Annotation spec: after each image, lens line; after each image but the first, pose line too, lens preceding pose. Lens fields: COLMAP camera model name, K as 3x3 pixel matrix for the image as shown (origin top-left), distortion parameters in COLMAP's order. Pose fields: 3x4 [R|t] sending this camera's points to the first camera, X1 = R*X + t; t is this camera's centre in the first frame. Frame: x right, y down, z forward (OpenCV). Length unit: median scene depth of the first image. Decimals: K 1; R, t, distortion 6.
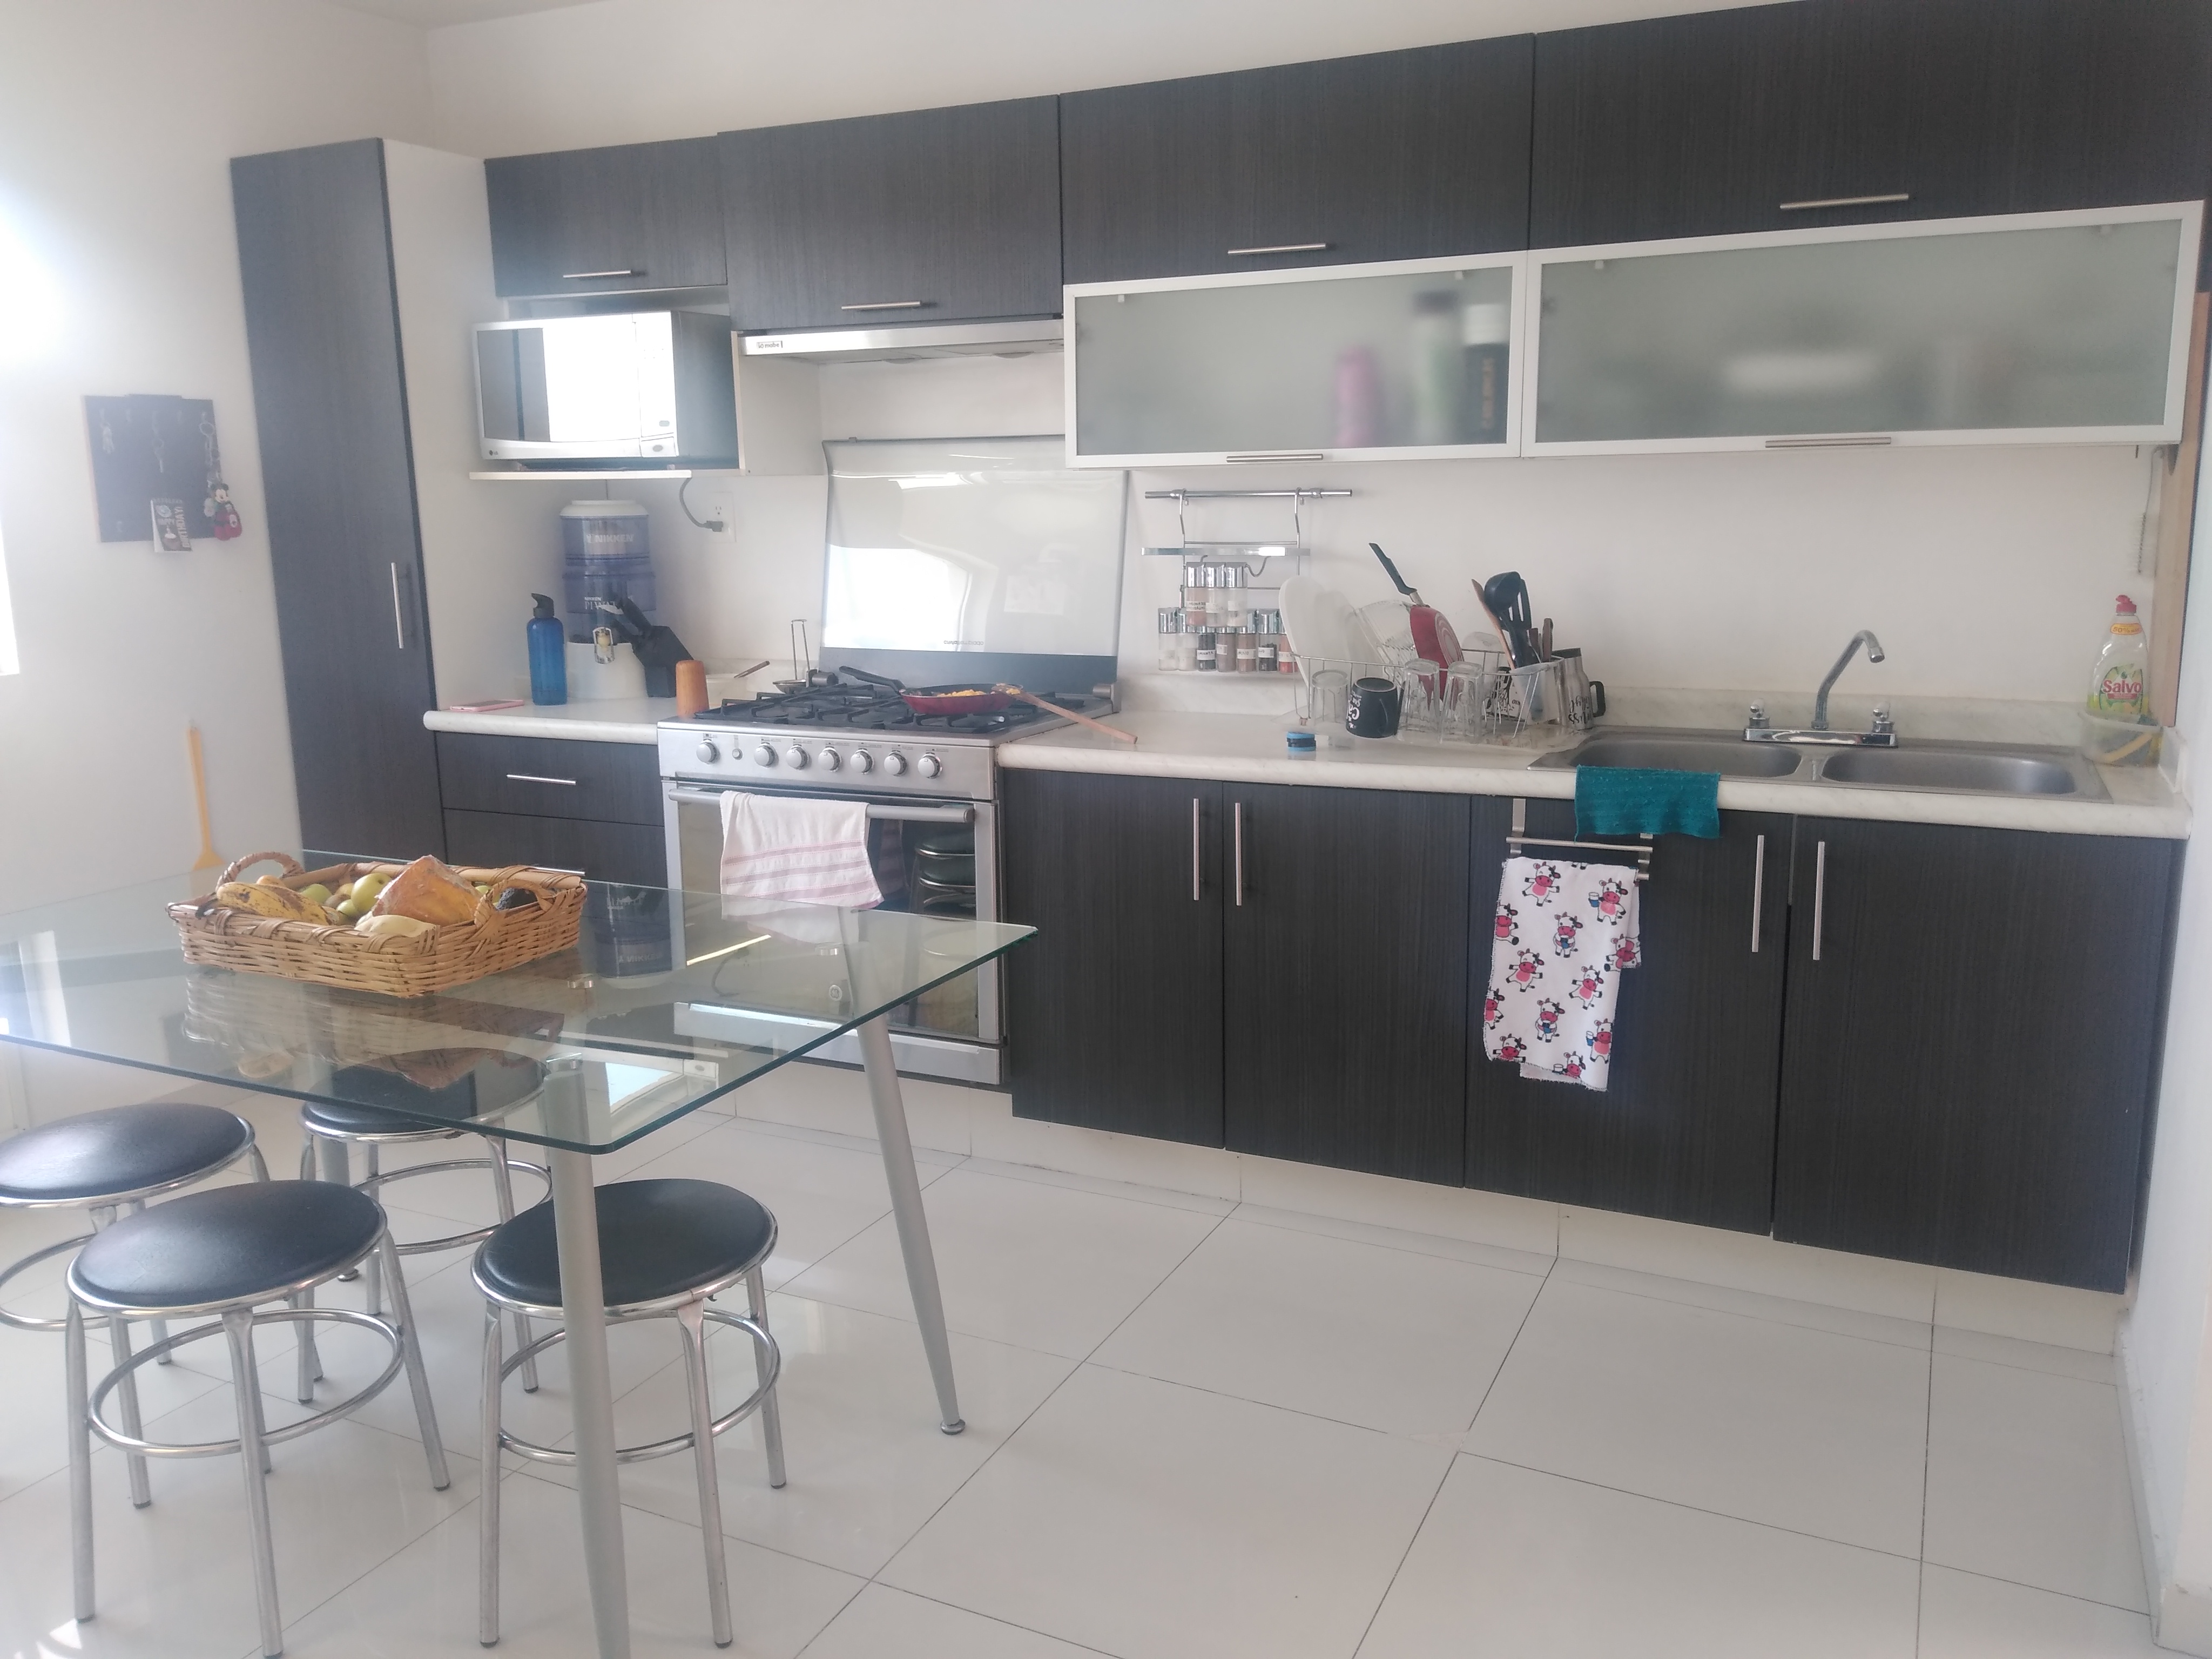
lens RADIAL K [[1737.7, 0, 1093.6], [0, 1737.7, 825.8], [0, 0, 1]] dist [0.063320, -0.079730]
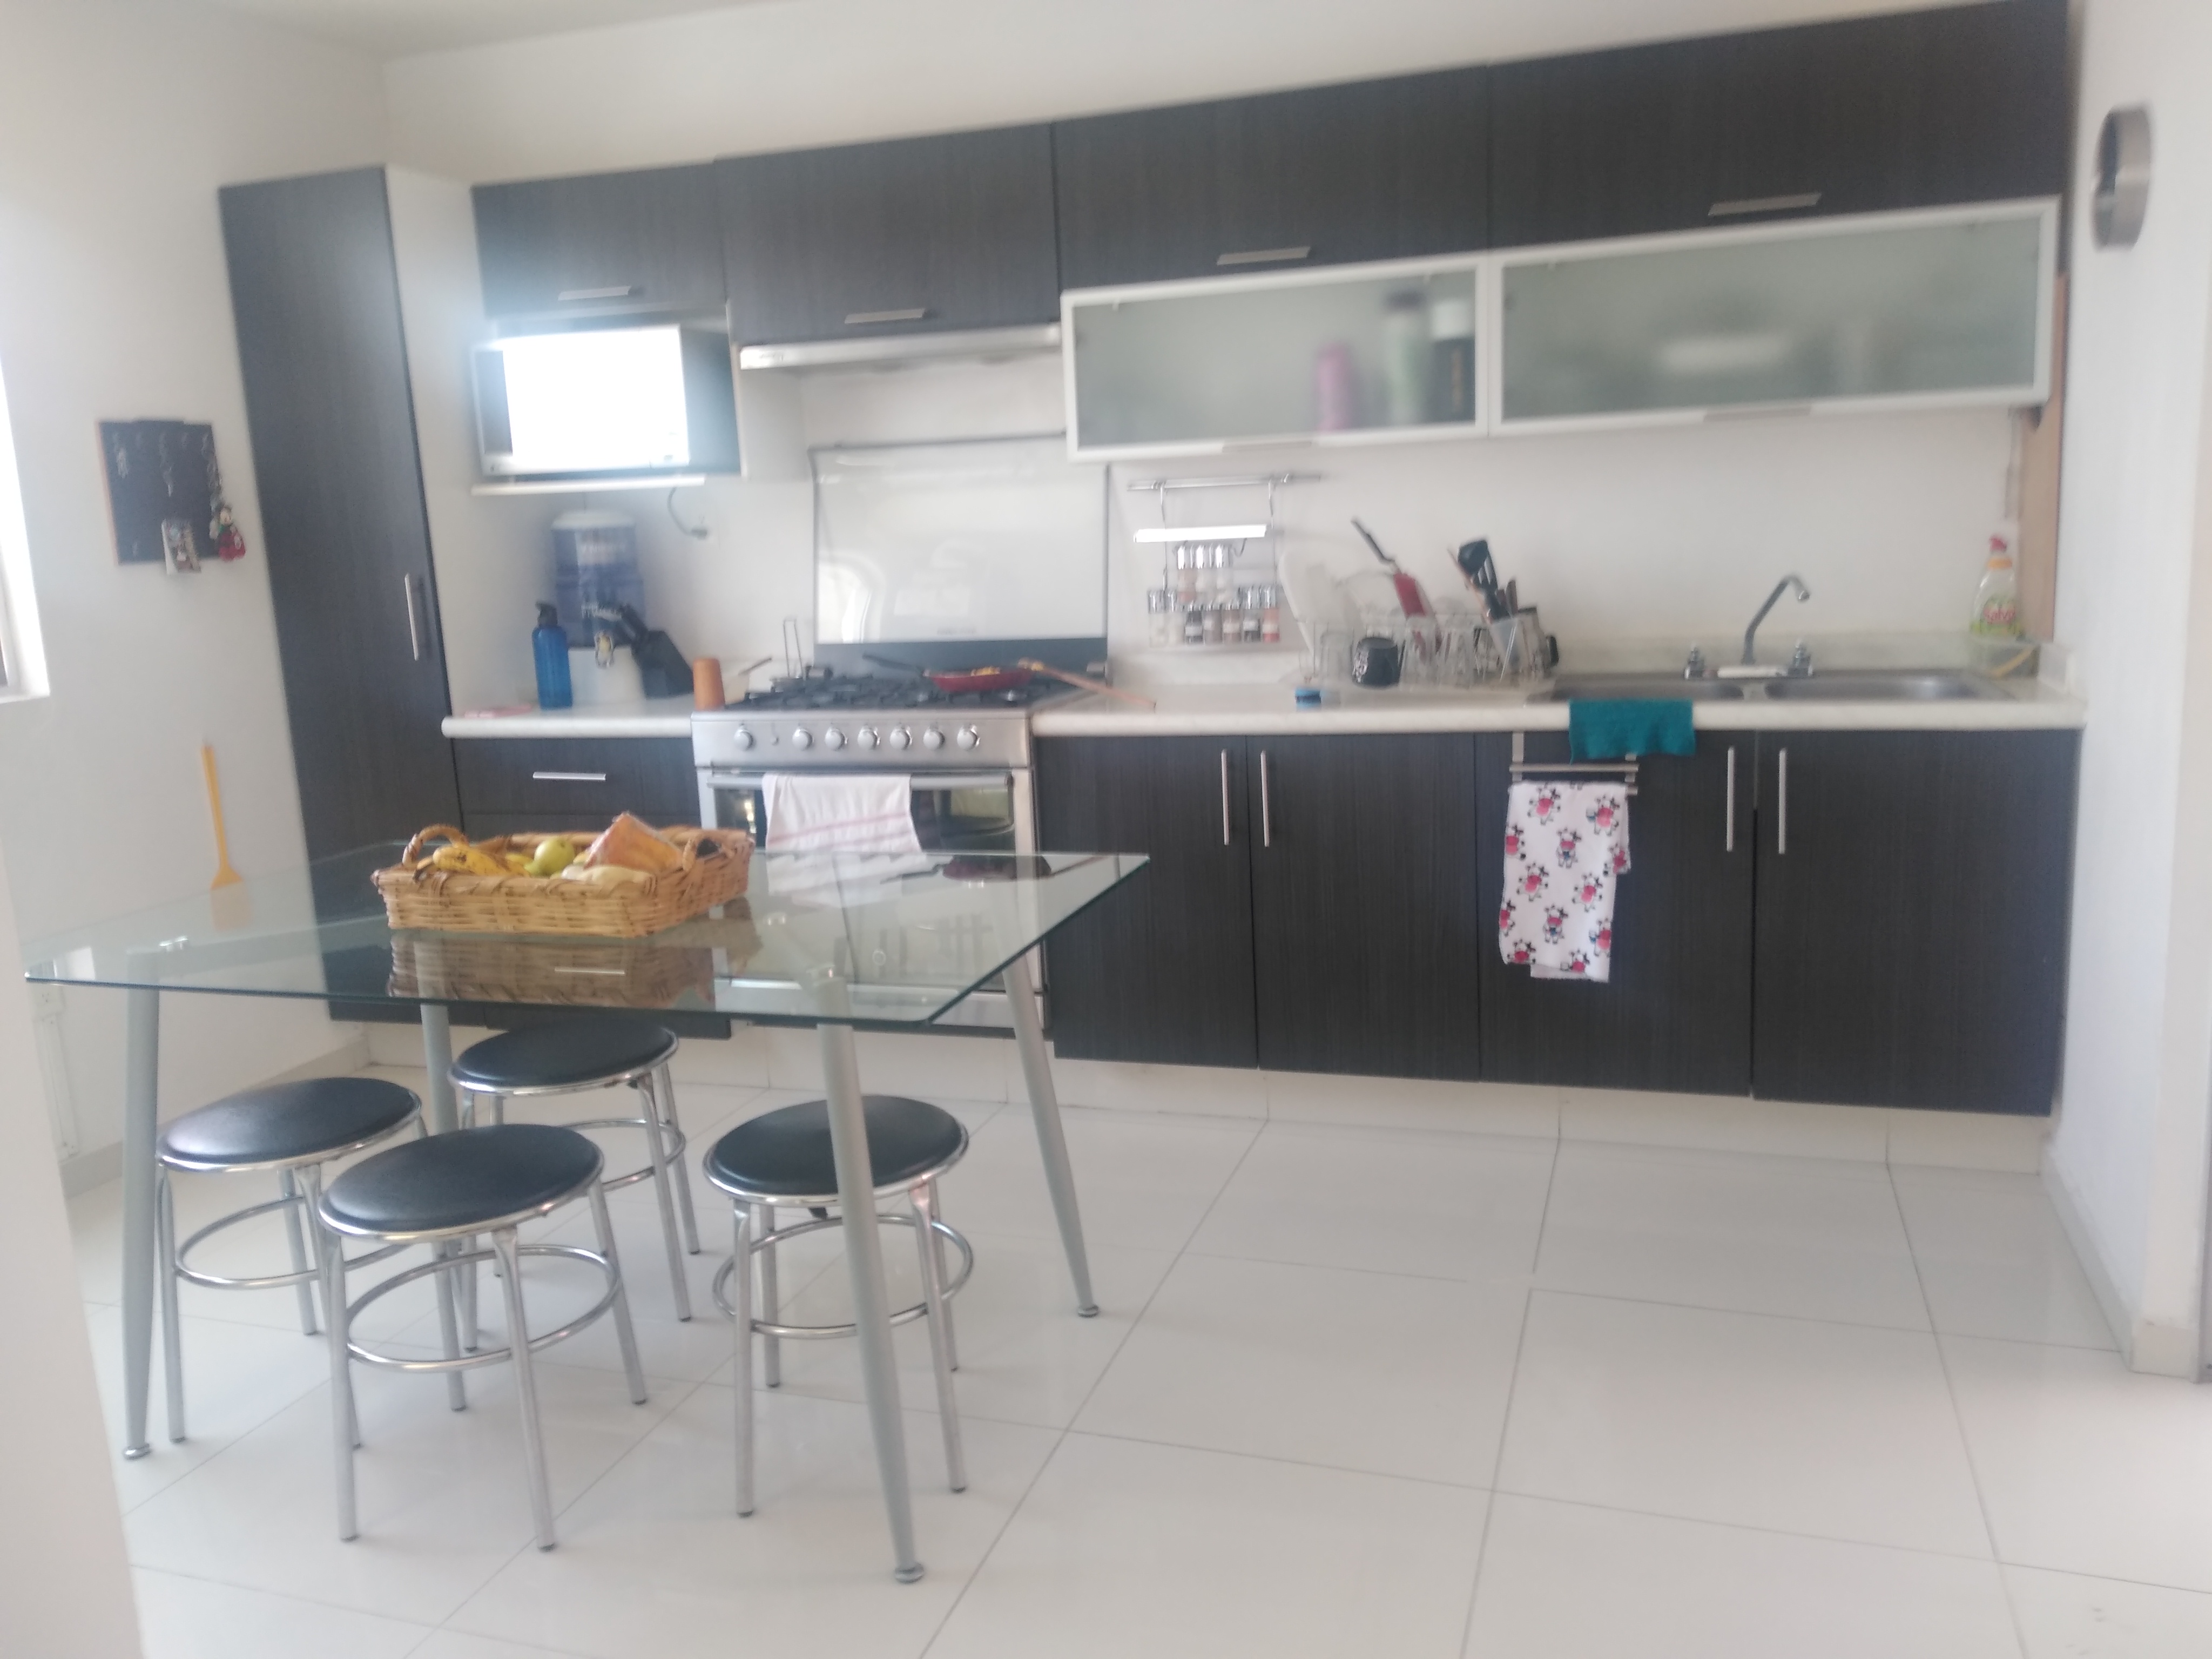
lens RADIAL K [[1737.7, 0, 1105.7], [0, 1737.7, 834.5], [0, 0, 1]] dist [0.063320, -0.079730]
pose [[0.990423, -0.057596, 0.125479, -0.163421], [0.058757, 0.998257, -0.005566, 0.040233], [-0.124940, 0.012886, 0.992081, -0.092302]]
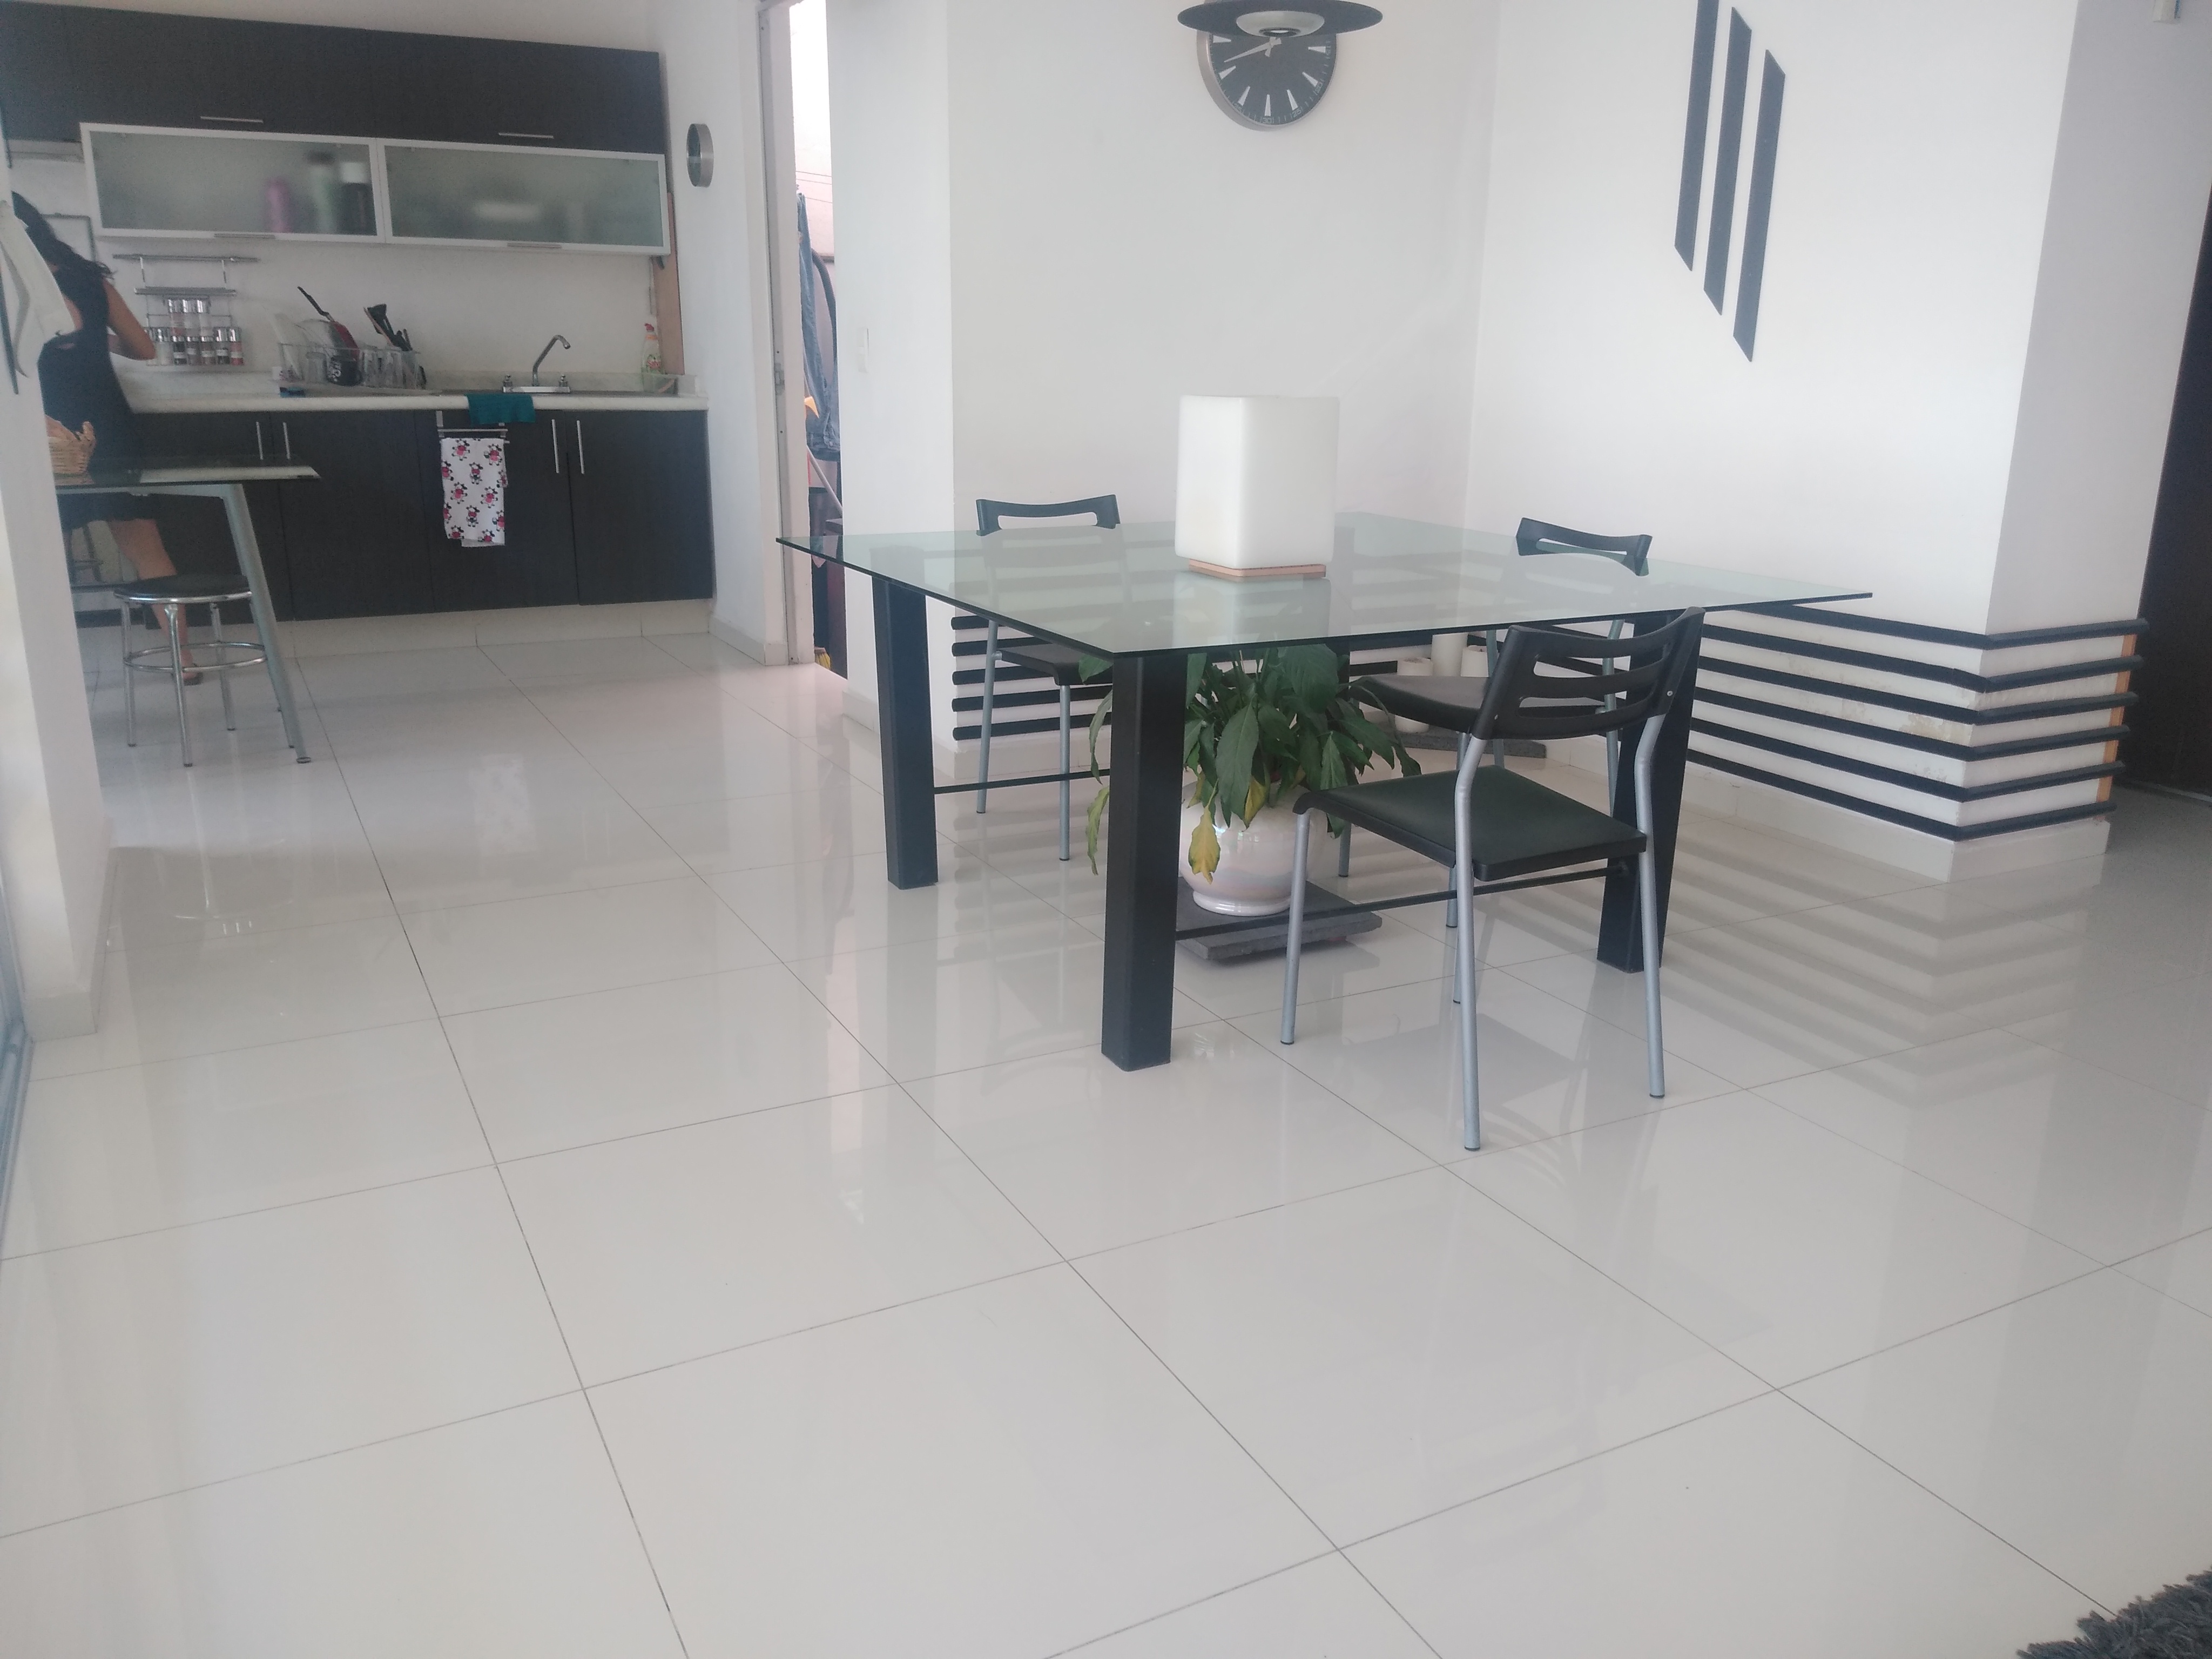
lens RADIAL K [[1737.7, 0, 1130.5], [0, 1737.7, 822.6], [0, 0, 1]] dist [0.063320, -0.079730]
pose [[0.589070, -0.198535, 0.783314, -0.979335], [0.135709, 0.979887, 0.146300, 0.263636], [-0.796605, 0.020122, 0.604165, -0.892427]]
